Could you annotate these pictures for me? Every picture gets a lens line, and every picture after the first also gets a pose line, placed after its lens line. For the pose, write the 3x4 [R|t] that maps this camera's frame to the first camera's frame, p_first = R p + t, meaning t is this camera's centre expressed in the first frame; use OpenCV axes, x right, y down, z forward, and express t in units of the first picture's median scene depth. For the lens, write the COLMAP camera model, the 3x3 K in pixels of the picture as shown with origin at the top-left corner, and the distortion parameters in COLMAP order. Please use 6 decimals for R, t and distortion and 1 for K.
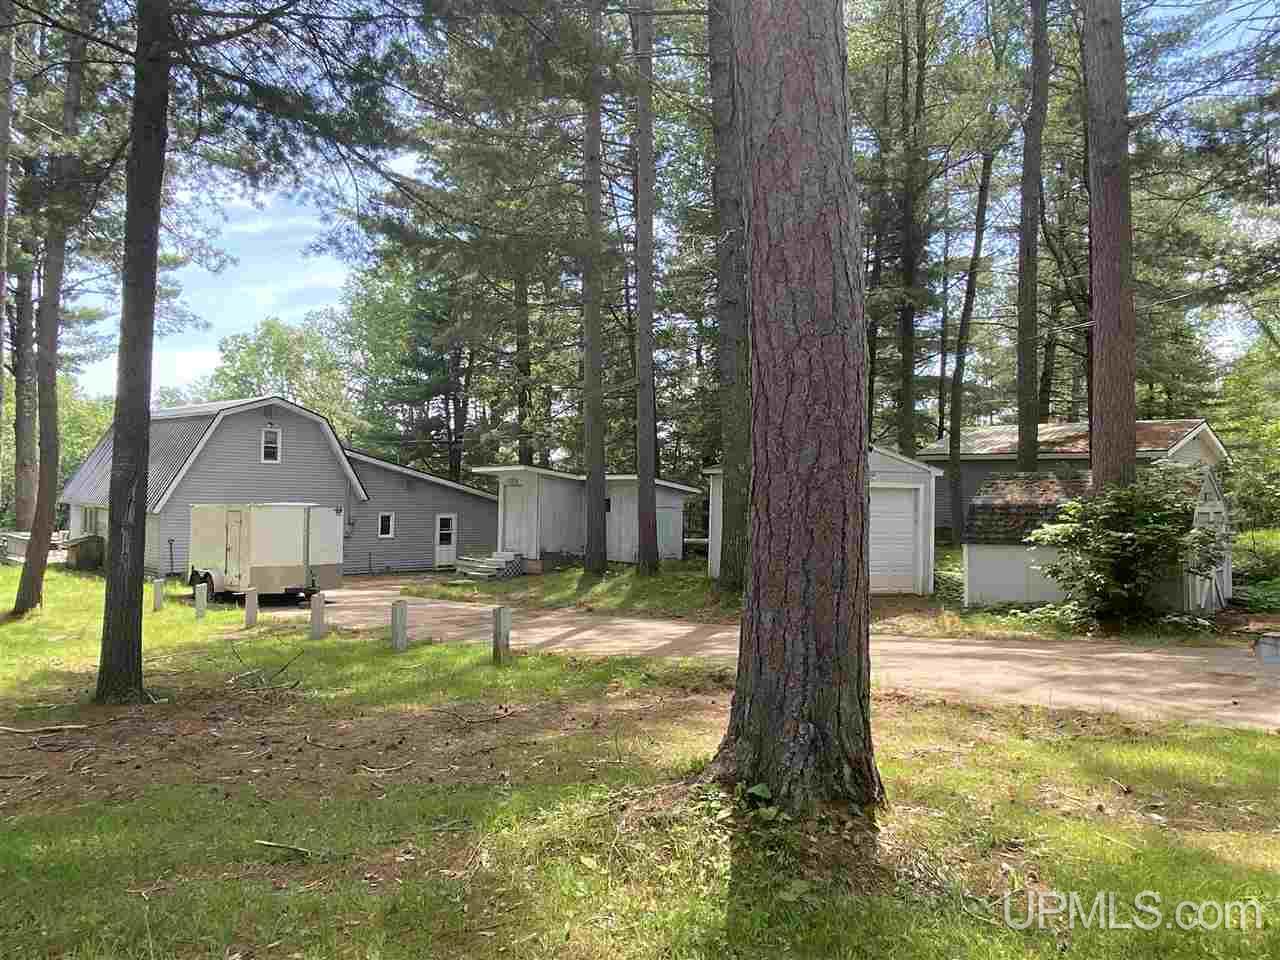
lens RADIAL K [[886.3, 0, 639.8], [0, 886.3, 480.1], [0, 0, 1]] dist [0.007760, 0.001752]
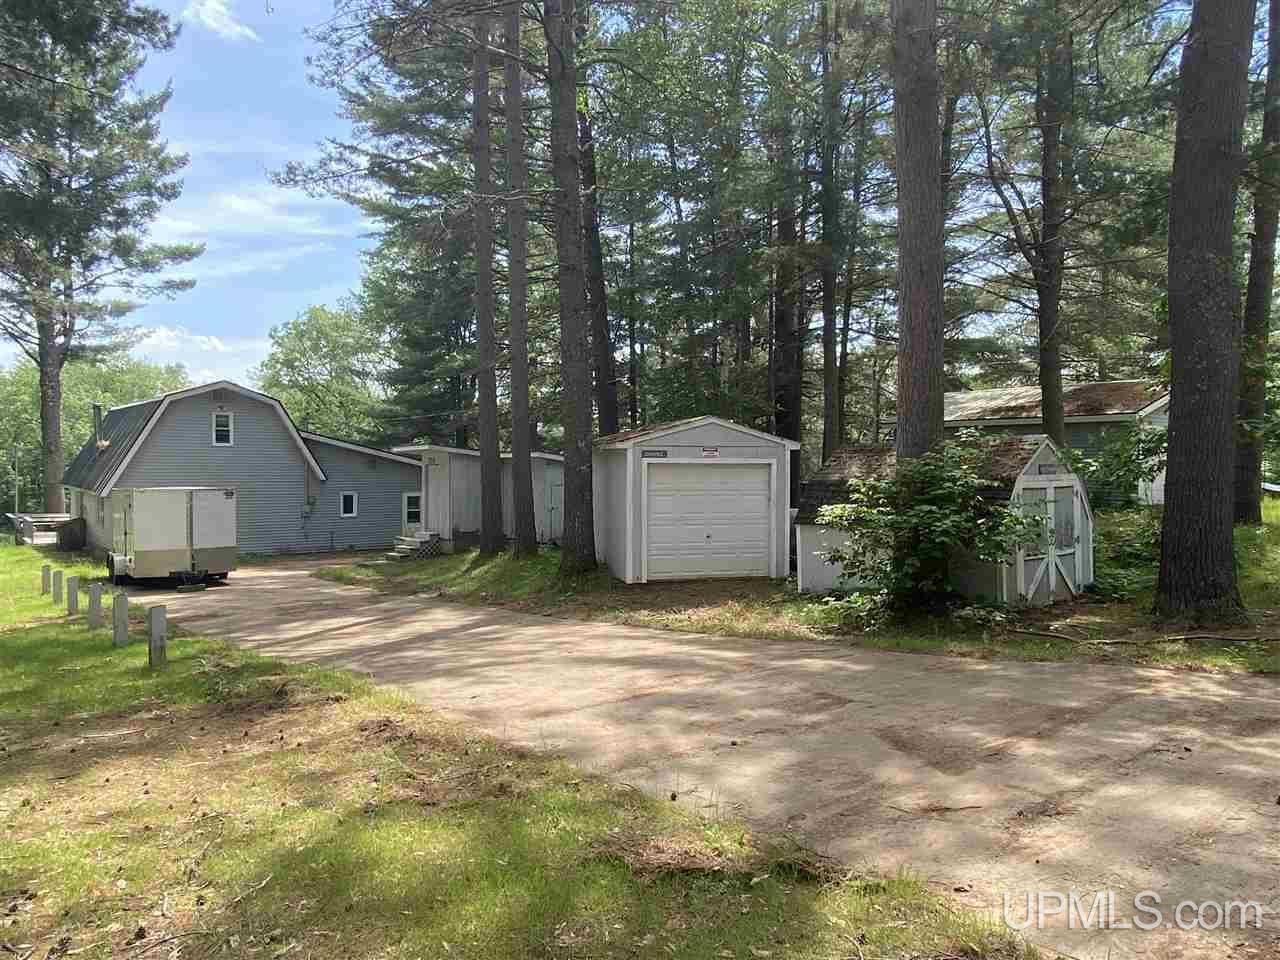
lens RADIAL K [[866.9, 0, 640.2], [0, 866.9, 476.9], [0, 0, 1]] dist [0.029293, -0.000495]
pose [[0.991886, -0.014473, -0.126306, 0.180520], [0.018100, 0.999455, 0.027614, -0.002512], [0.125838, -0.029676, 0.991607, 0.054217]]
